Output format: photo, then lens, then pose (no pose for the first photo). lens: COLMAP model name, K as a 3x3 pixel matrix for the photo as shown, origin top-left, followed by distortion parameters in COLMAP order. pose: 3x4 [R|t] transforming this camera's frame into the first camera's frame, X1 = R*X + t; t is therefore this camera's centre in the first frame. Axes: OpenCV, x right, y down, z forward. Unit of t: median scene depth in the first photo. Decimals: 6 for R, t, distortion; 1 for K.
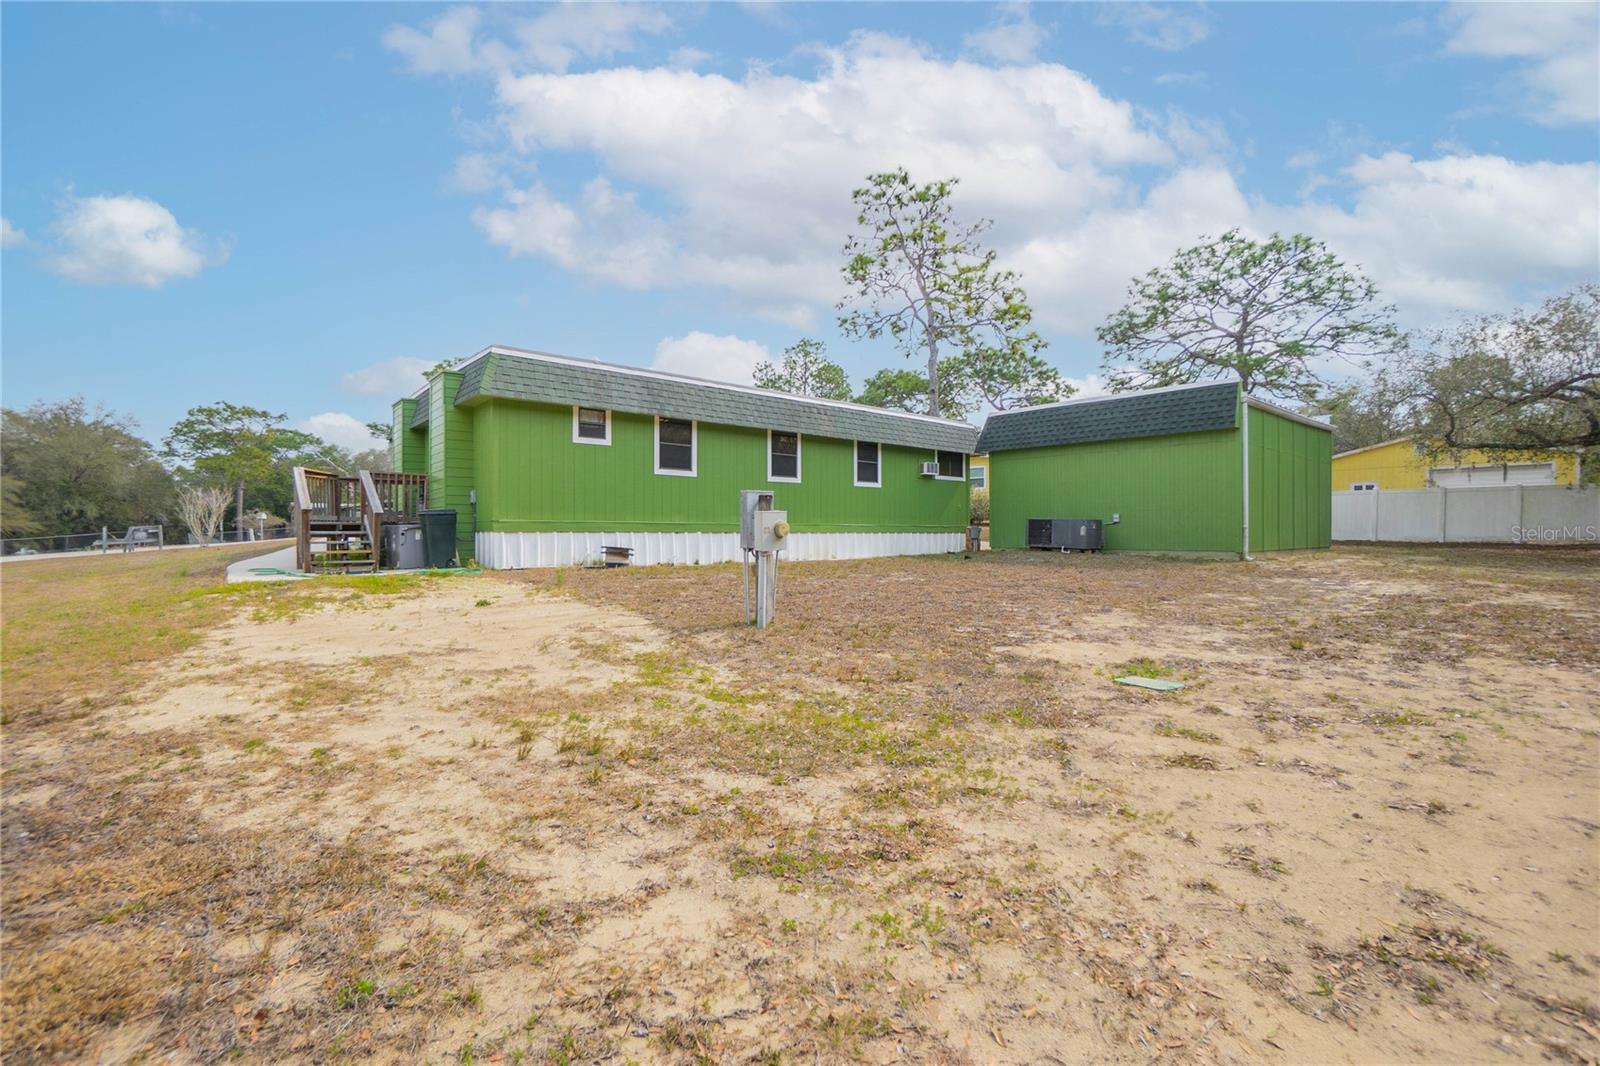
lens RADIAL K [[710.2, 0, 796.0], [0, 710.2, 534.6], [0, 0, 1]] dist [-0.063540, 0.024889]
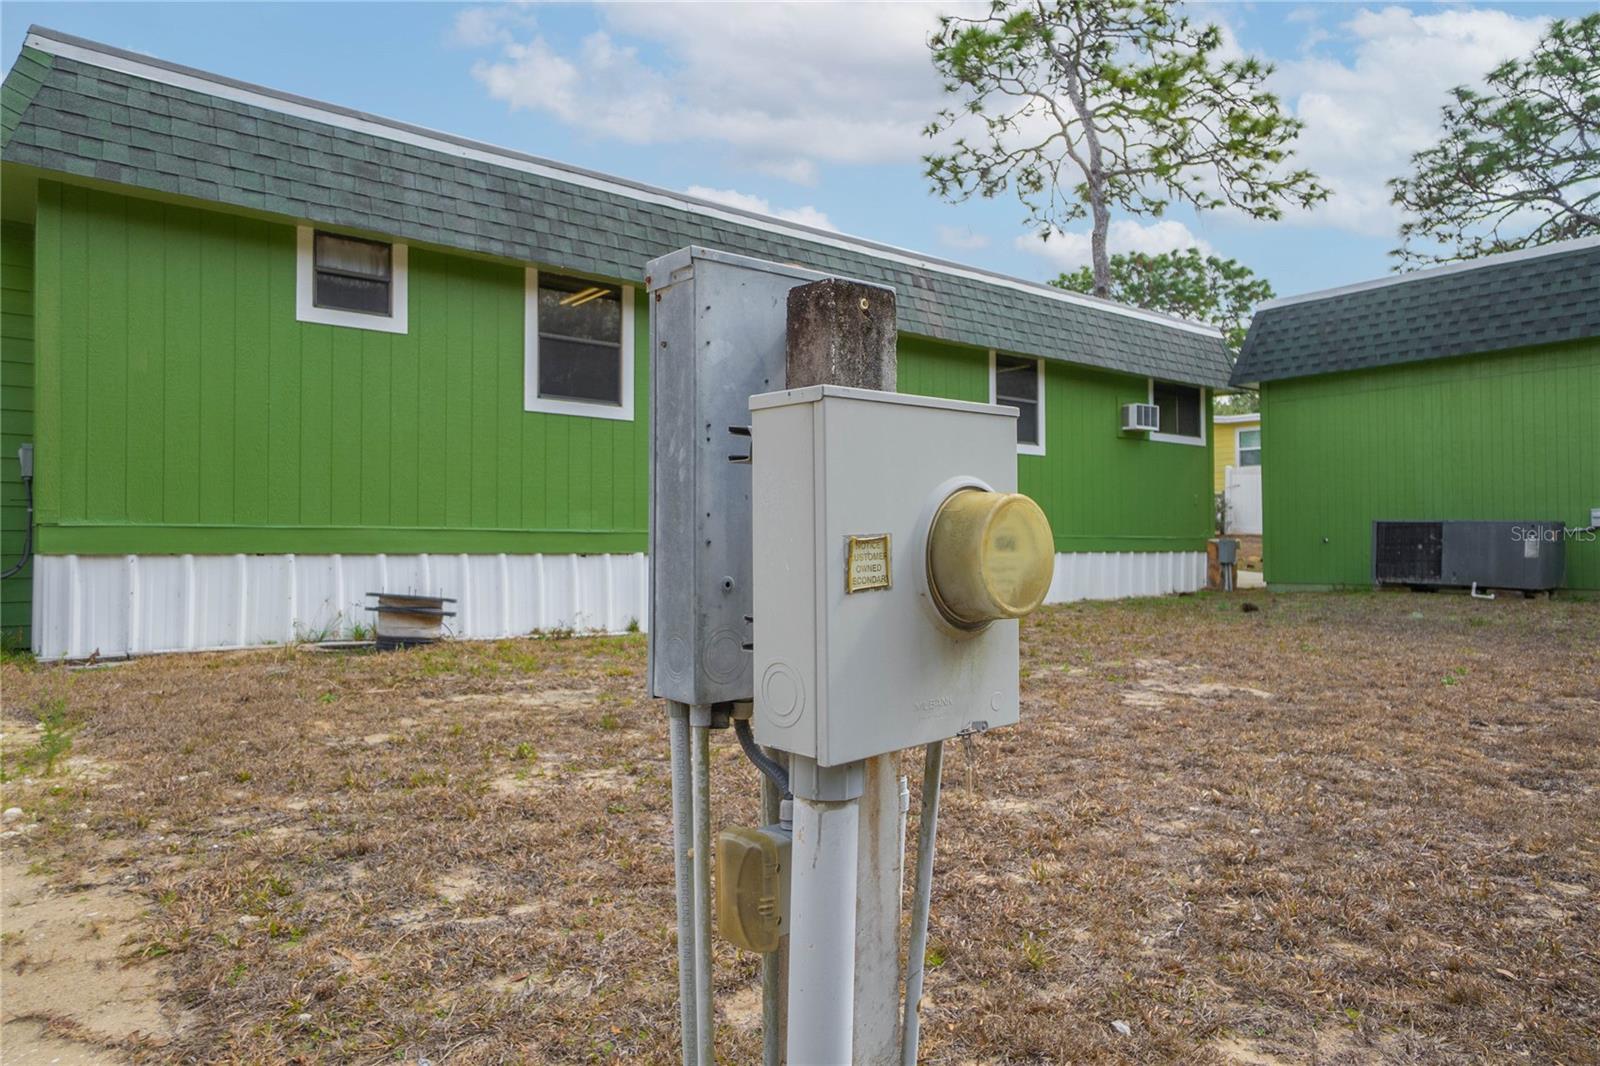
lens RADIAL K [[1012.4, 0, 785.5], [0, 1012.4, 519.0], [0, 0, 1]] dist [0.004987, 0.001096]
pose [[0.998764, -0.003930, -0.049554, -0.018974], [0.002322, 0.999470, -0.032461, -0.003484], [0.049656, 0.032305, 0.998244, 0.355255]]
